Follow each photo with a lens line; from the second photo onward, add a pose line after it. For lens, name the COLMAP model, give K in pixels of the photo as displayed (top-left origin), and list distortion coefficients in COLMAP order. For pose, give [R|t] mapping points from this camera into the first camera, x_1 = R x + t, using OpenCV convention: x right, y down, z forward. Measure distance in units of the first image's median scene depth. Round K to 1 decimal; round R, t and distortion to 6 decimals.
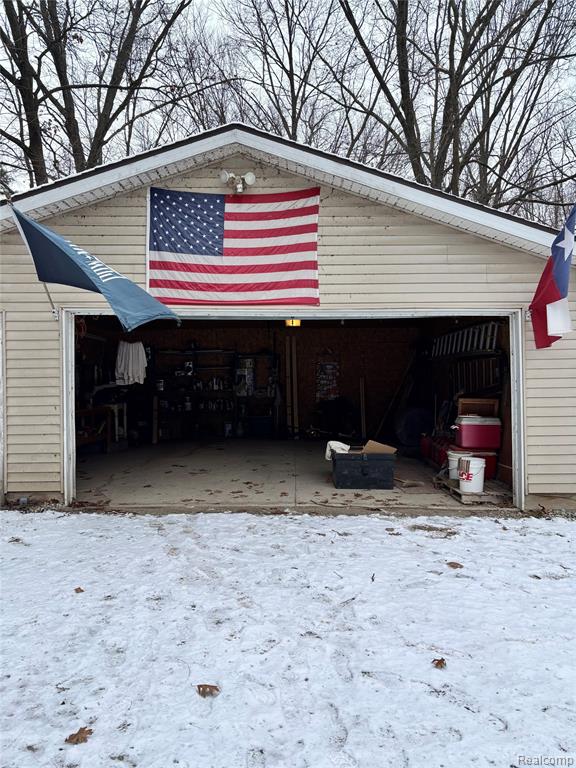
lens RADIAL K [[567.3, 0, 287.7], [0, 567.3, 384.7], [0, 0, 1]] dist [0.025385, -0.004701]
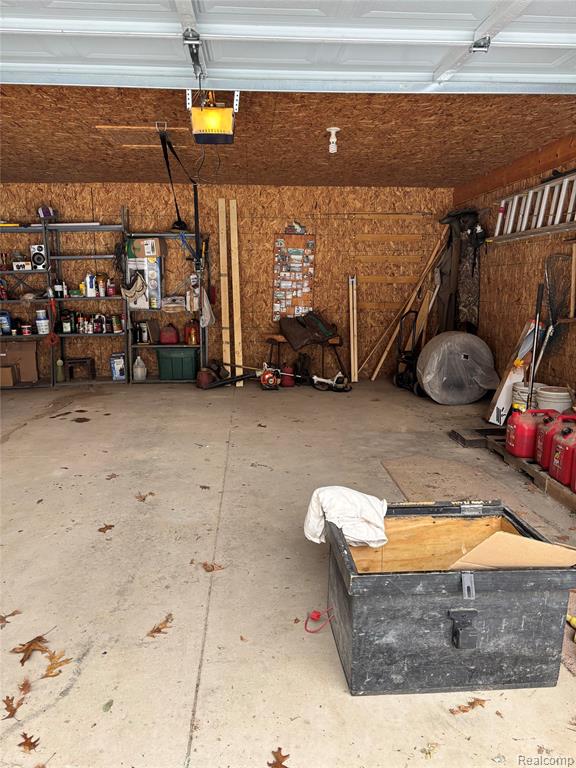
lens RADIAL K [[567.3, 0, 290.8], [0, 567.3, 387.8], [0, 0, 1]] dist [0.025385, -0.004701]
pose [[0.996736, -0.009997, 0.080105, 0.020804], [-0.004277, 0.984371, 0.176058, -0.002721], [-0.080613, -0.175826, 0.981115, 0.427269]]
